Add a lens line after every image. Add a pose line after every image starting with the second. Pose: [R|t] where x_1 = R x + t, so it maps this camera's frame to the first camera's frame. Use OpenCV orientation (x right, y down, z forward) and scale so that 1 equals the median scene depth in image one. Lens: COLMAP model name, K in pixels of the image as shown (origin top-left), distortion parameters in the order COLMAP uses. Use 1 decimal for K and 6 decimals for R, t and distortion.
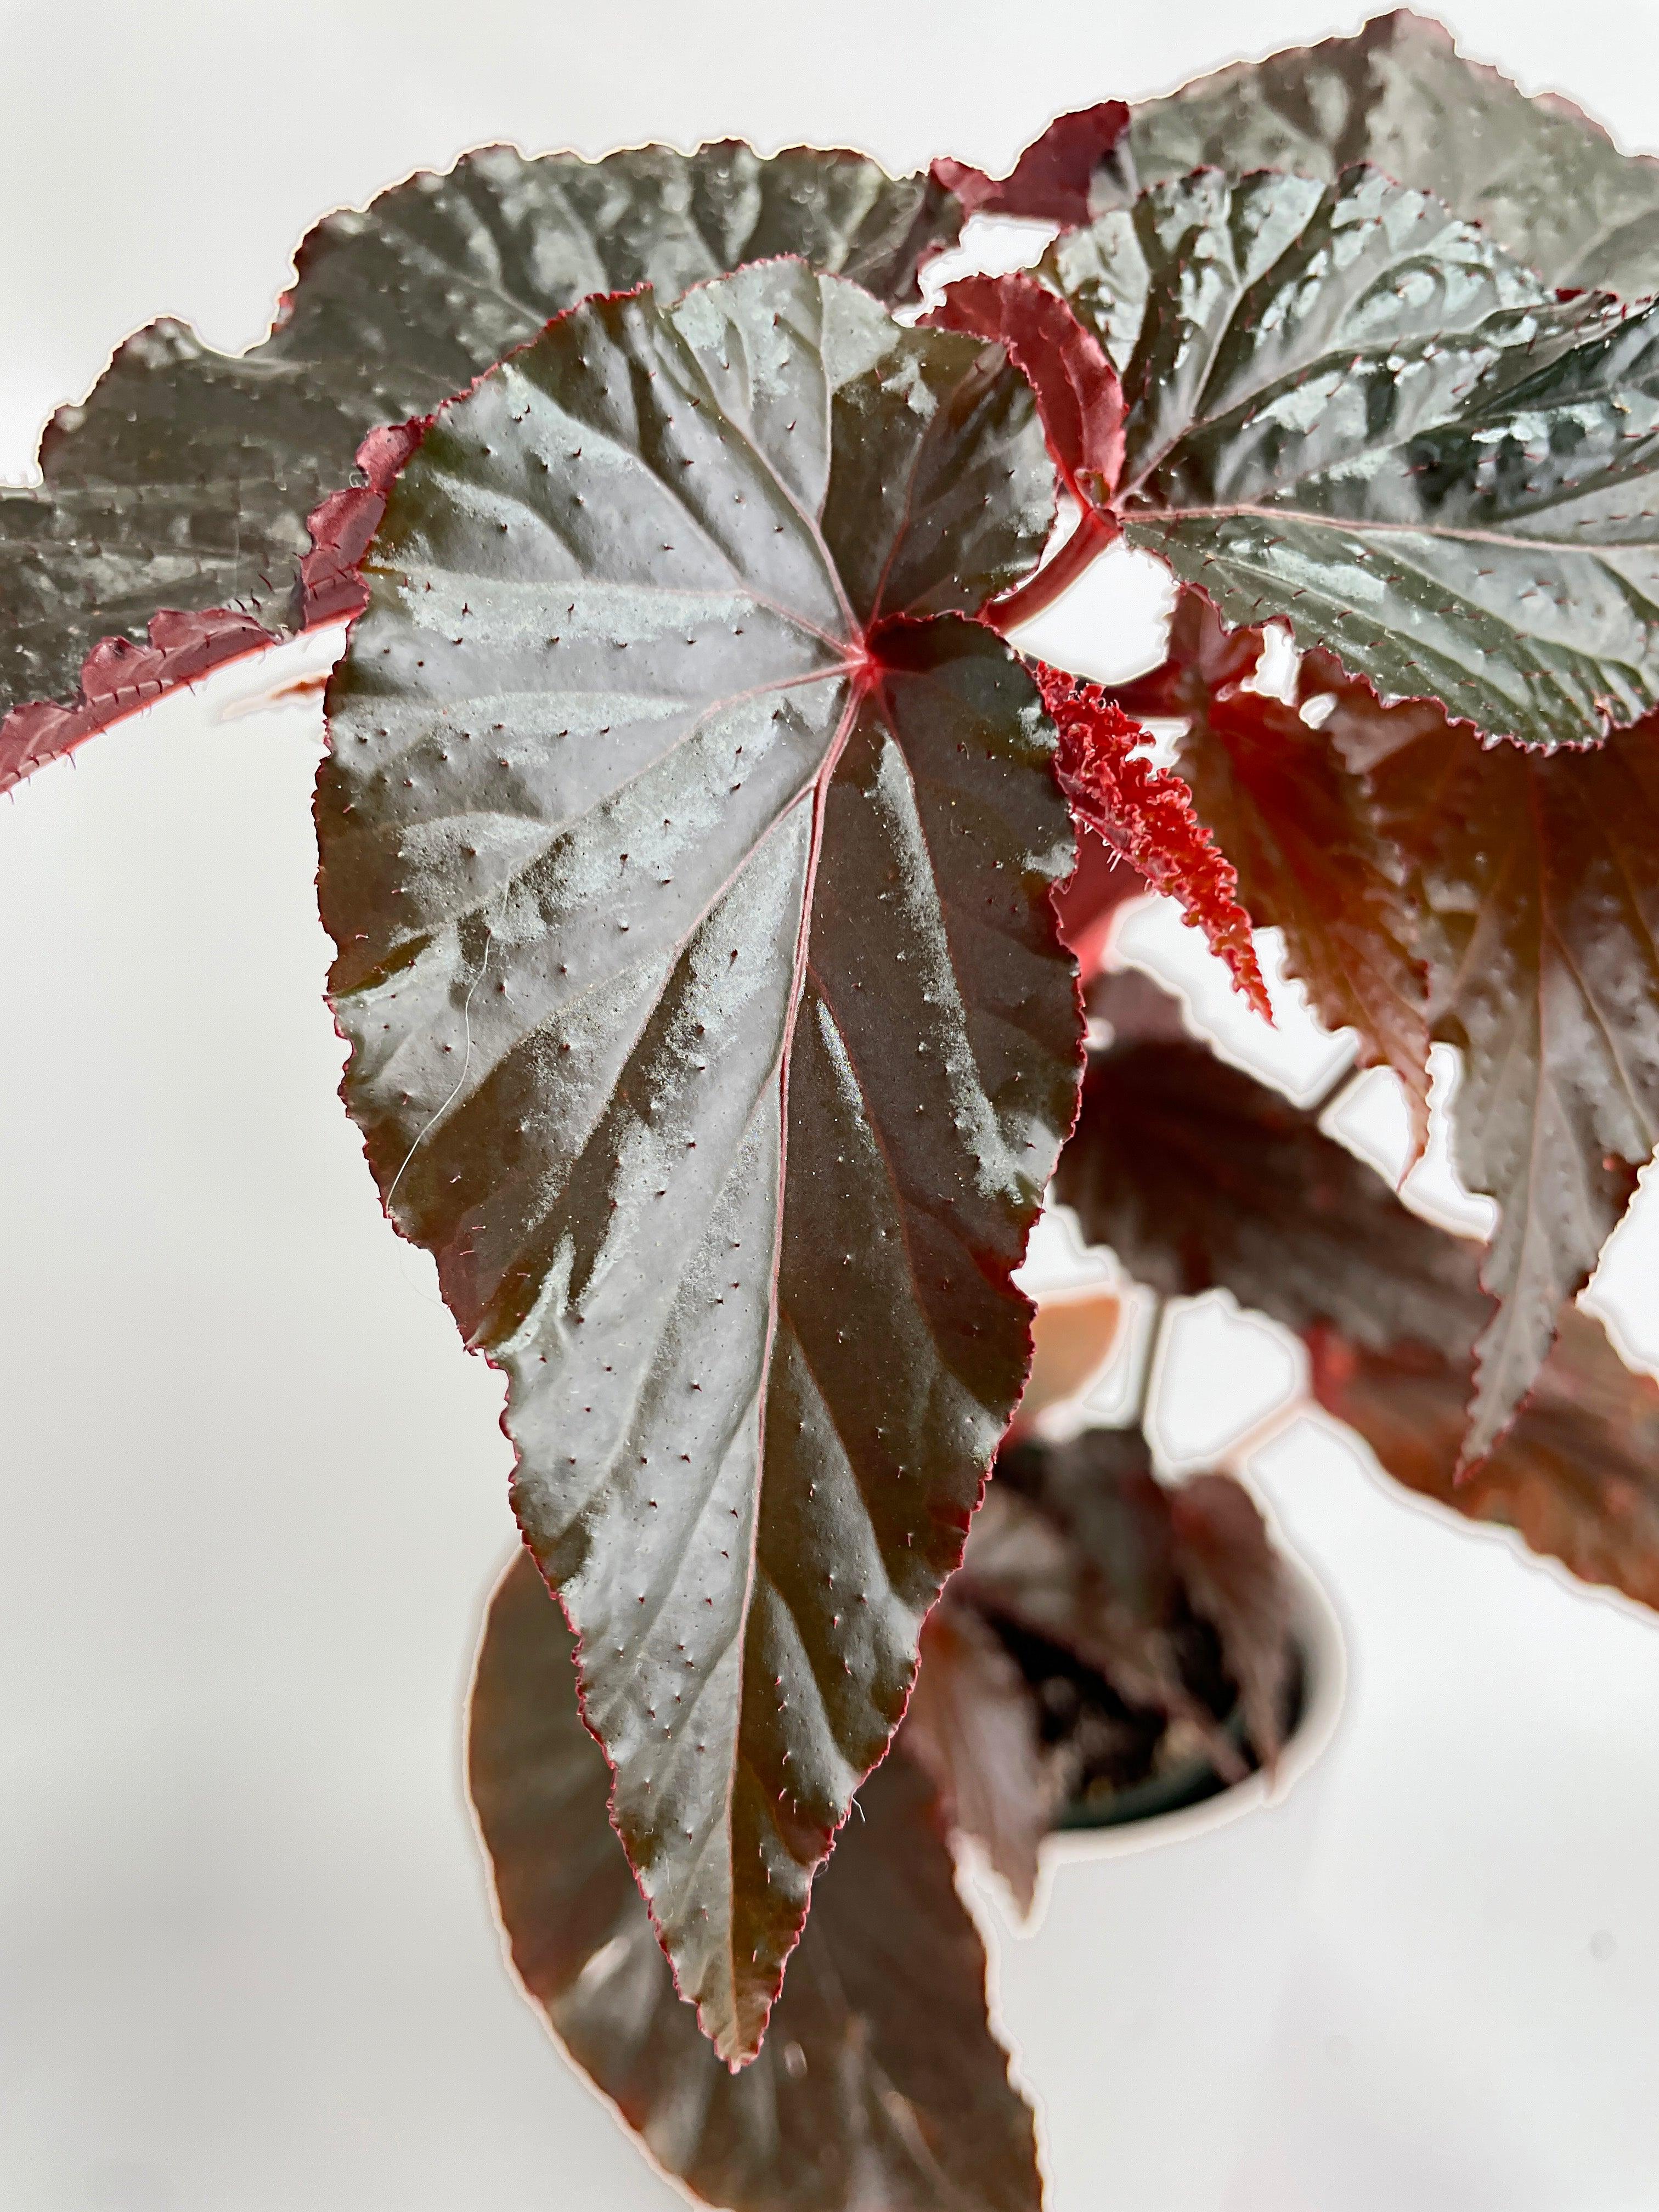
lens RADIAL K [[1817.0, 0, 829.5], [0, 1817.0, 1106.0], [0, 0, 1]] dist [0.050586, -0.150196]
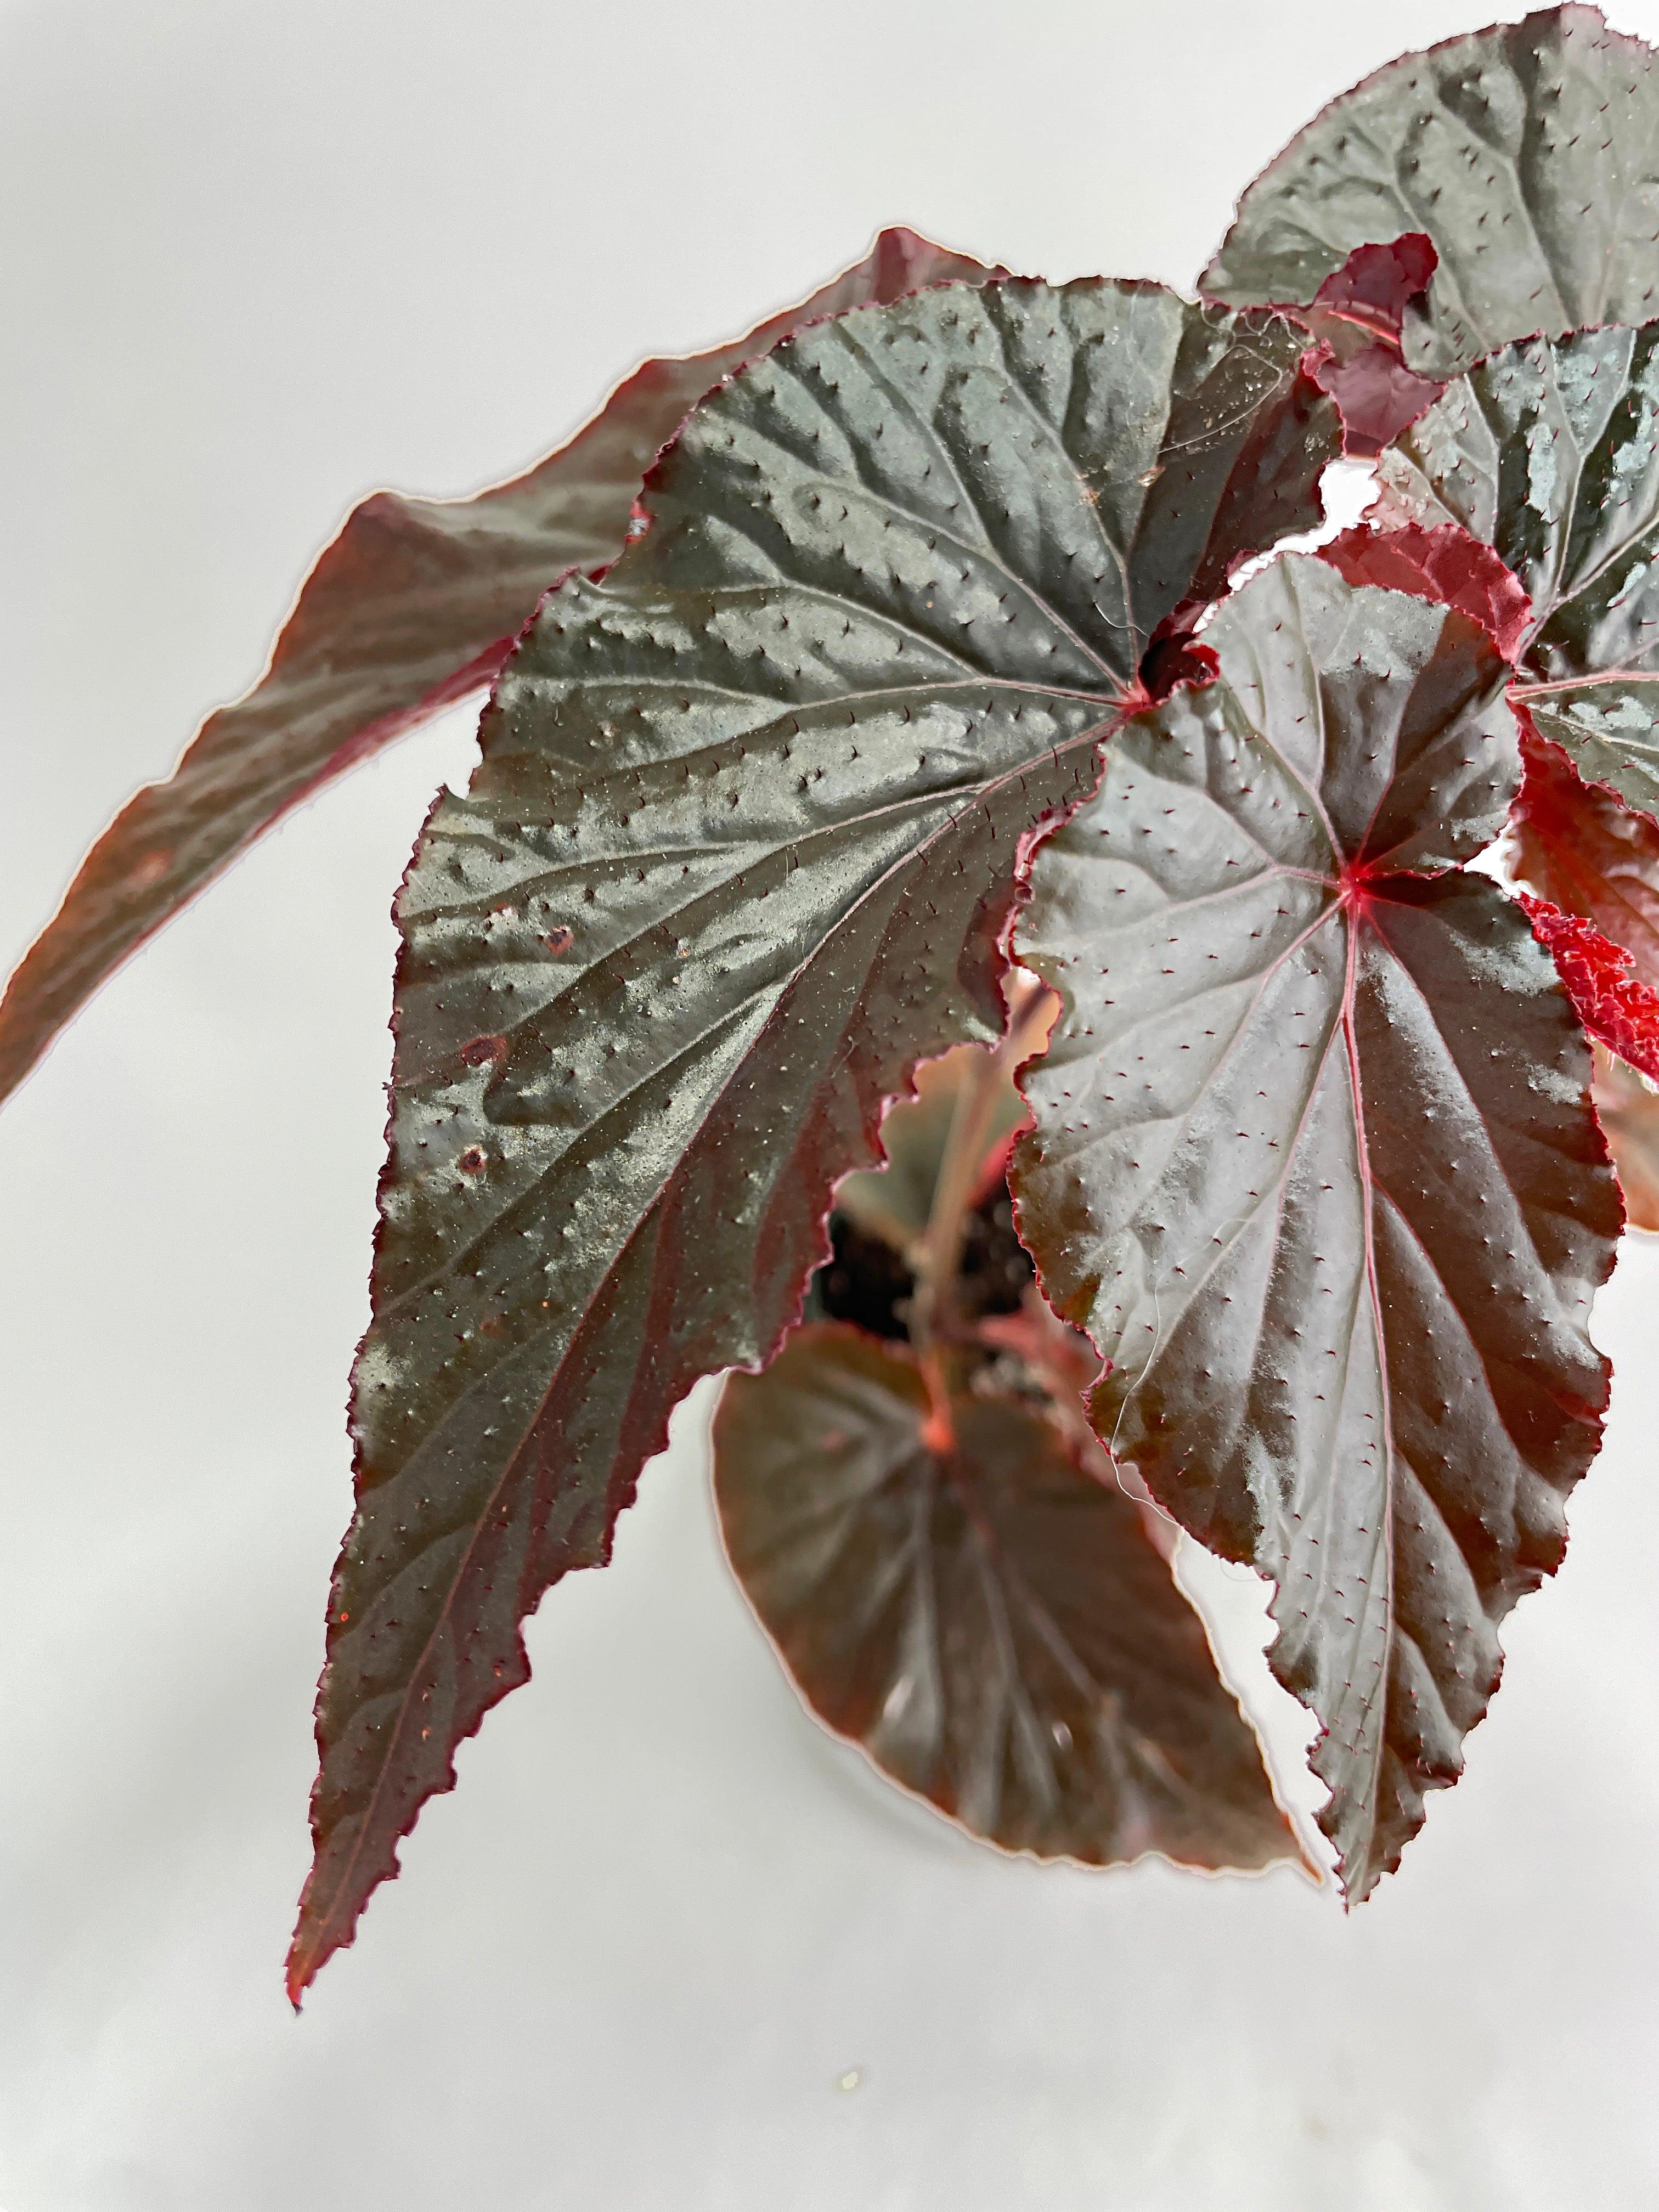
lens RADIAL K [[1817.0, 0, 829.5], [0, 1817.0, 1106.0], [0, 0, 1]] dist [0.050586, -0.150196]
pose [[0.974597, -0.190833, 0.117229, -0.474490], [0.153853, 0.950839, 0.268765, -0.479176], [-0.162755, -0.243902, 0.956045, -0.107446]]
